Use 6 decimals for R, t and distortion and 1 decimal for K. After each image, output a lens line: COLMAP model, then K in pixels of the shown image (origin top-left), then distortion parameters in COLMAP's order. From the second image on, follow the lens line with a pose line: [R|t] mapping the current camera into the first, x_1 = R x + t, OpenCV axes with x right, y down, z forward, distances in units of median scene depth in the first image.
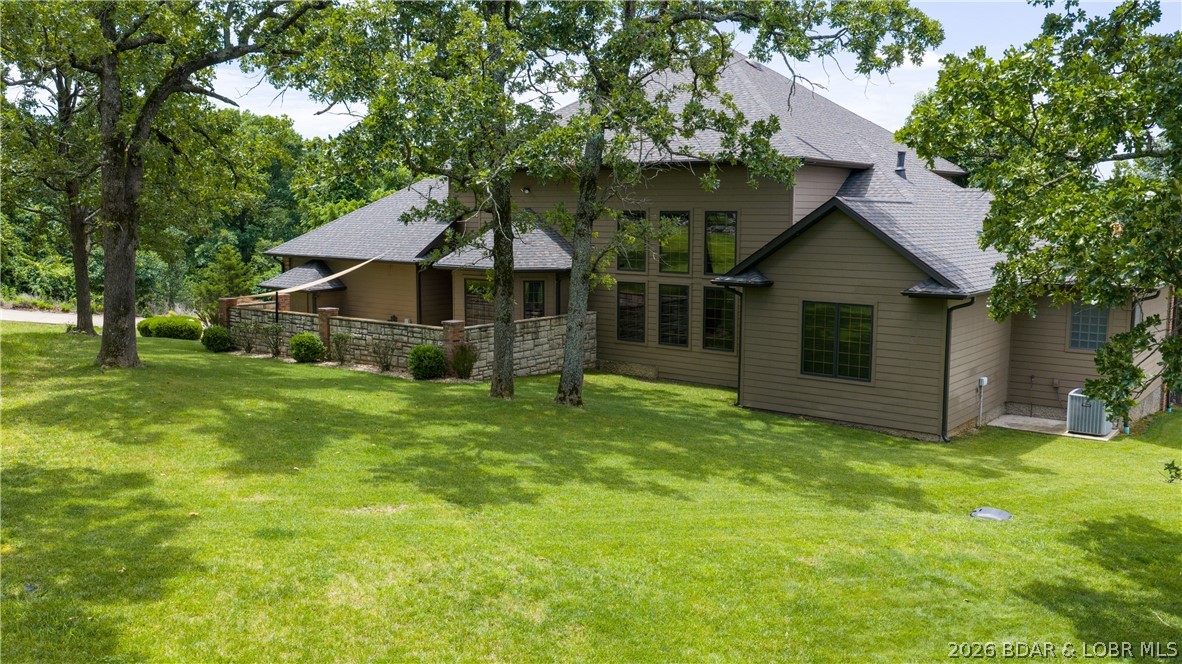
lens RADIAL K [[978.7, 0, 595.4], [0, 978.7, 331.0], [0, 0, 1]] dist [0.023189, -0.058567]
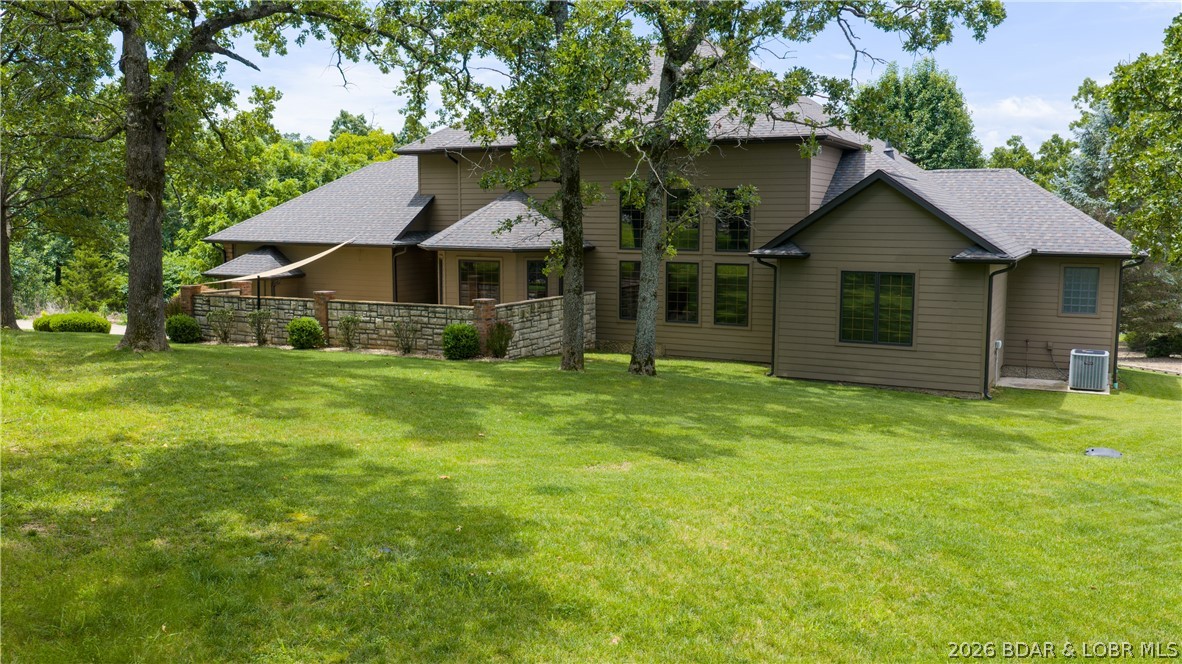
lens RADIAL K [[978.7, 0, 595.4], [0, 978.7, 331.0], [0, 0, 1]] dist [0.023189, -0.058567]
pose [[0.982140, -0.023407, 0.186691, -0.242610], [0.024188, 0.999706, -0.001905, 0.028734], [-0.186592, 0.006387, 0.982417, 0.029815]]
